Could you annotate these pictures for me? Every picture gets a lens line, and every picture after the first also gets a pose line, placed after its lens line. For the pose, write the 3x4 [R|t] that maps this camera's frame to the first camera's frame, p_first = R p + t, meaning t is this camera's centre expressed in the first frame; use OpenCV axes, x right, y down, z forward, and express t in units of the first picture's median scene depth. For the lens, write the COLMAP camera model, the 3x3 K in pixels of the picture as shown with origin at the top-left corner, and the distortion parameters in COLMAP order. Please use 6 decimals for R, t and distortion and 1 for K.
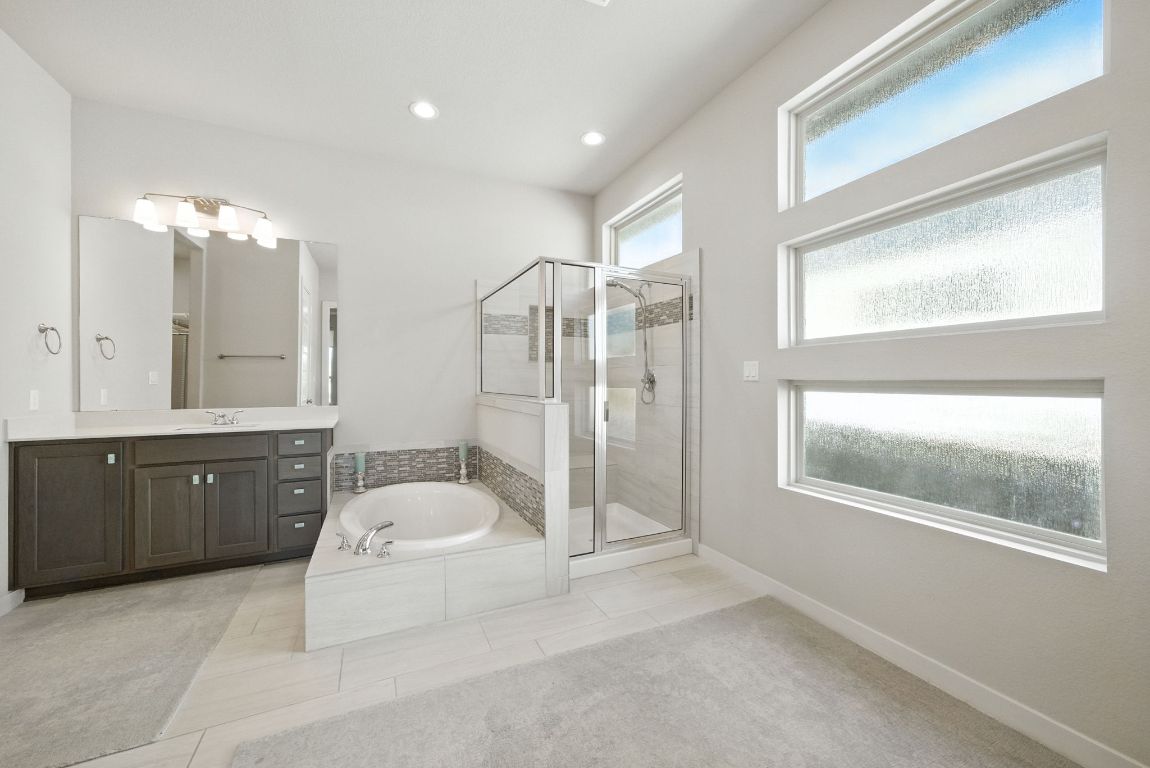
lens RADIAL K [[445.4, 0, 578.3], [0, 445.4, 378.1], [0, 0, 1]] dist [0.001111, 0.000152]
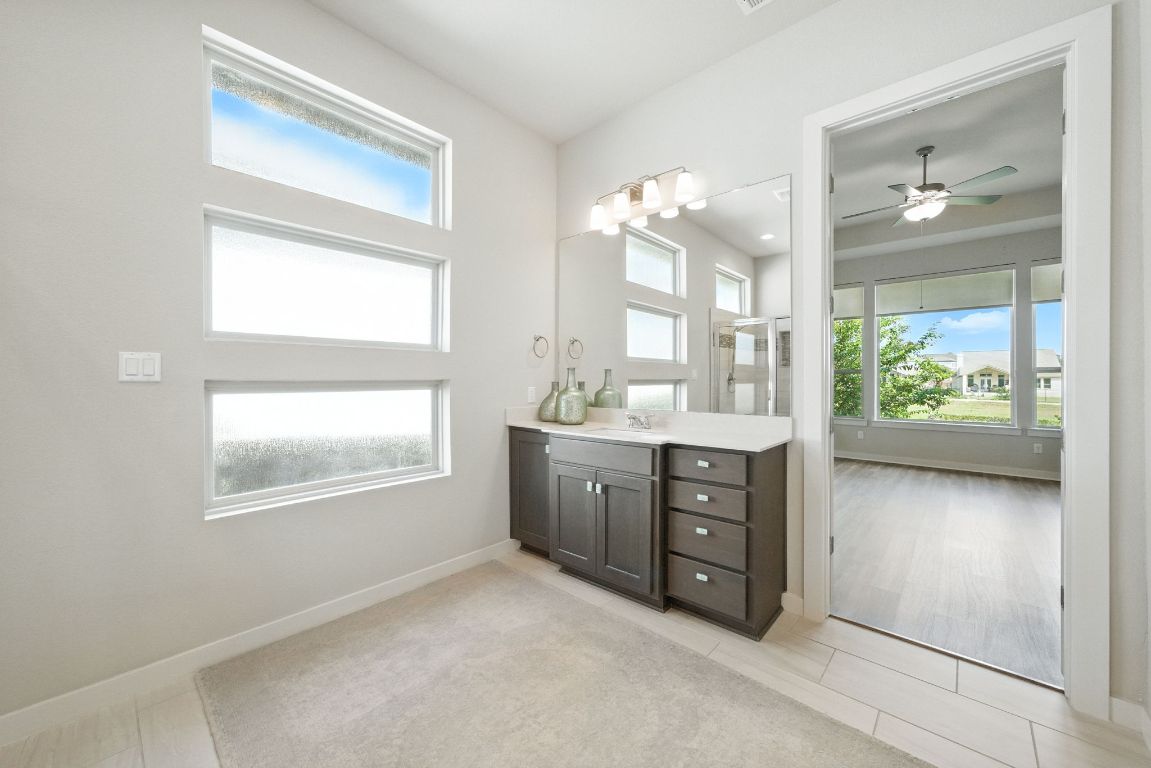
lens RADIAL K [[418.0, 0, 588.5], [0, 418.0, 380.5], [0, 0, 1]] dist [0.000624, 0.000102]
pose [[-0.416856, -0.003227, 0.908967, -0.363513], [-0.007196, 0.999974, 0.000249, -0.000550], [-0.908944, -0.006437, -0.416868, 0.539849]]
